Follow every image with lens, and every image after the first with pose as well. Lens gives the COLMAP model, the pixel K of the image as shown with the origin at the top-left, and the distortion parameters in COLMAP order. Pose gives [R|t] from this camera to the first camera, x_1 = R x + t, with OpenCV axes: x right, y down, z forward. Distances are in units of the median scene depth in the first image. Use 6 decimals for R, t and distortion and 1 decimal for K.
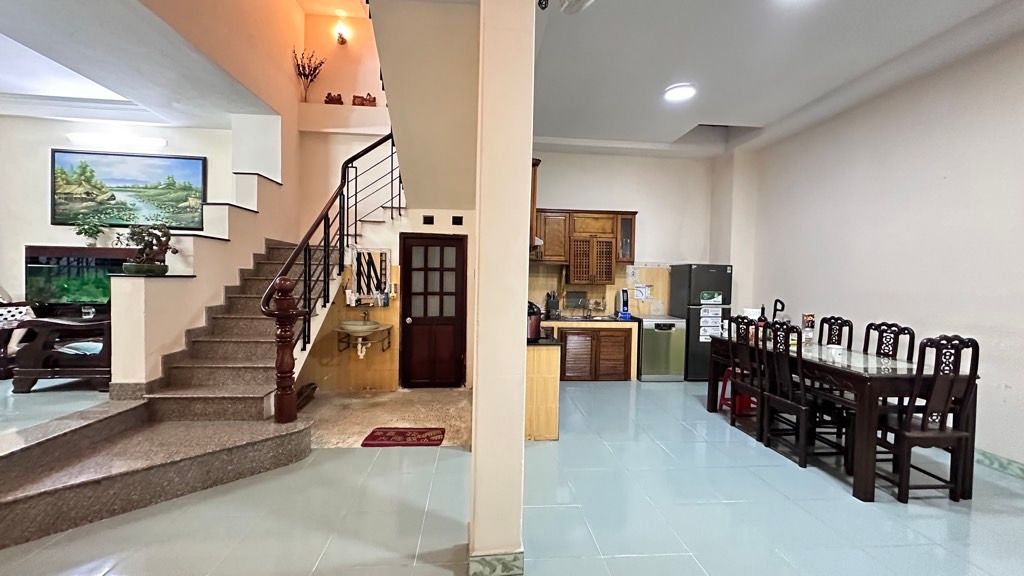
lens RADIAL K [[408.7, 0, 512.5], [0, 408.7, 290.9], [0, 0, 1]] dist [-0.000038, 0.000536]
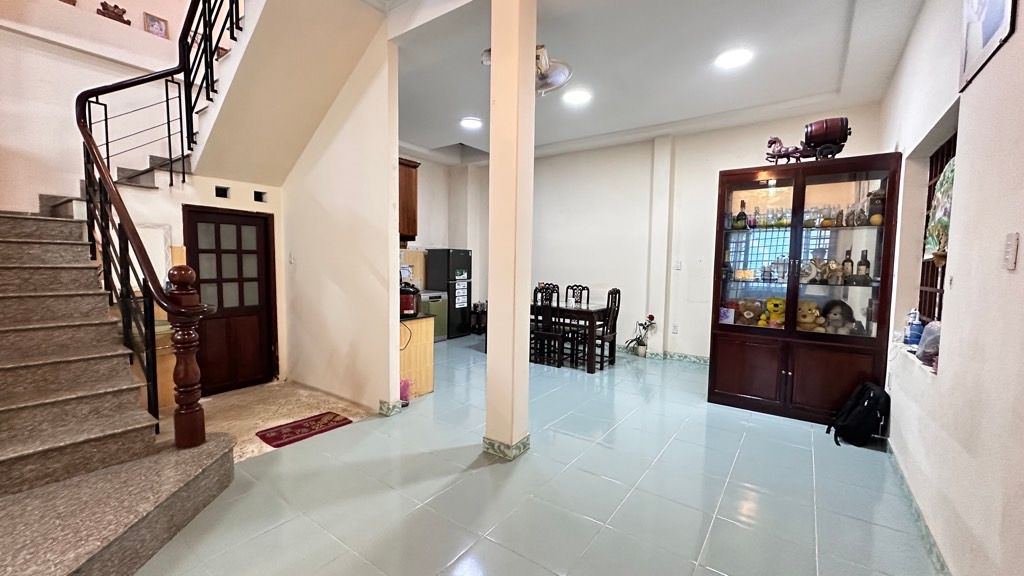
lens RADIAL K [[408.7, 0, 514.9], [0, 408.7, 290.2], [0, 0, 1]] dist [-0.000038, 0.000536]
pose [[0.648583, -0.061294, 0.758672, -0.479099], [0.020444, 0.997795, 0.063137, -0.014815], [-0.760869, -0.025439, 0.648407, 0.001286]]
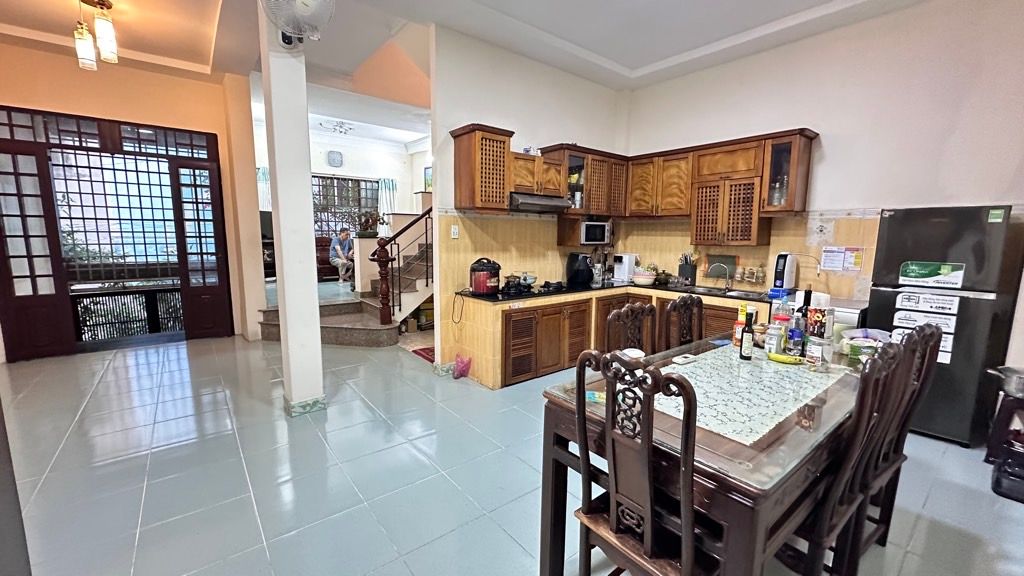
lens RADIAL K [[408.7, 0, 510.3], [0, 408.7, 286.3], [0, 0, 1]] dist [-0.000038, 0.000536]
pose [[0.547274, 0.092506, -0.831825, 0.720814], [-0.024110, 0.995203, 0.094812, -0.004401], [0.836606, -0.031833, 0.546880, 0.337623]]
